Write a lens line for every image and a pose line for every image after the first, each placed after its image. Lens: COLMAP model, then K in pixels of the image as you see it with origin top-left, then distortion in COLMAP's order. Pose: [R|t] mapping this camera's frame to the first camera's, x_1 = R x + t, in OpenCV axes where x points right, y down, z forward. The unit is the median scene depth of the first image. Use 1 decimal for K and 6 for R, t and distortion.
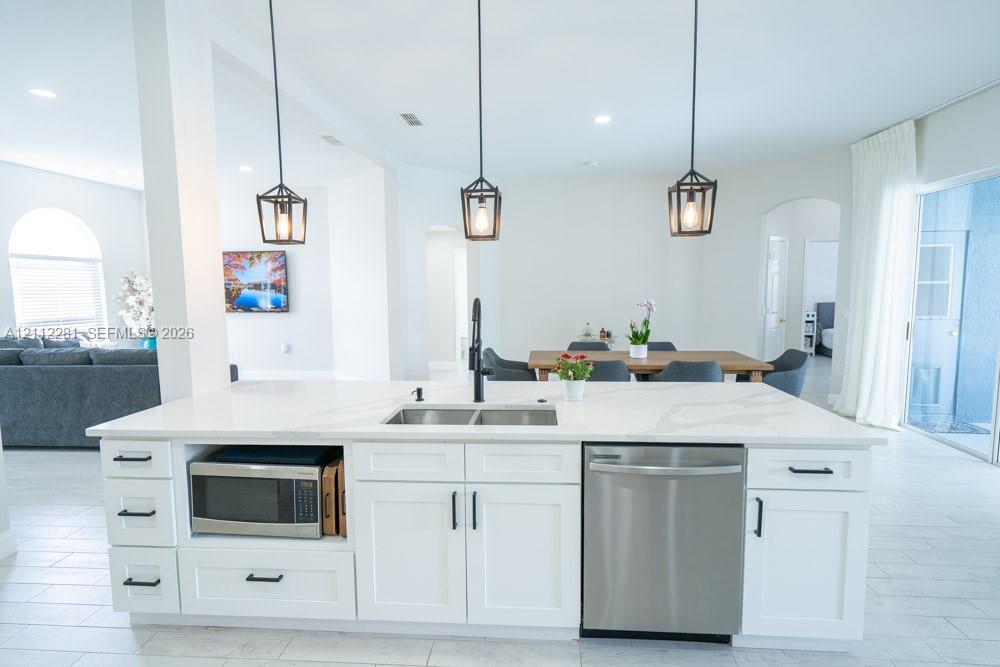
lens RADIAL K [[586.9, 0, 498.7], [0, 586.9, 333.6], [0, 0, 1]] dist [0.005551, 0.003555]
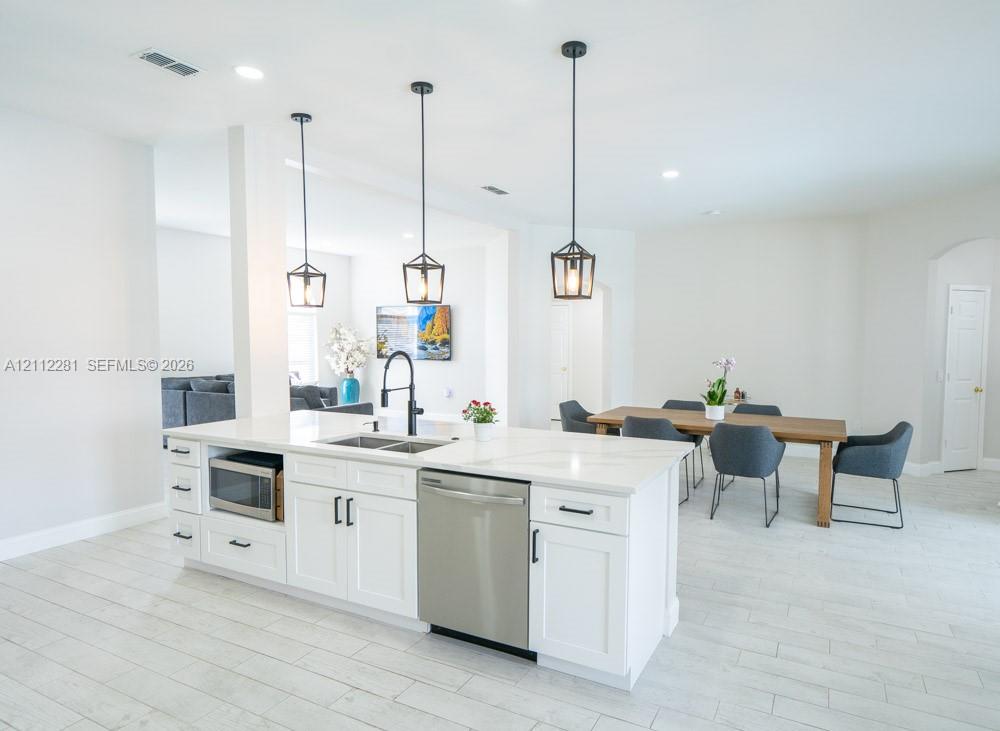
lens RADIAL K [[629.4, 0, 501.4], [0, 629.4, 366.3], [0, 0, 1]] dist [0.020505, -0.002043]
pose [[0.911205, 0.033956, -0.410551, 0.756524], [-0.048414, 0.998518, -0.024868, -0.004537], [0.409098, 0.042536, 0.911498, -0.144760]]
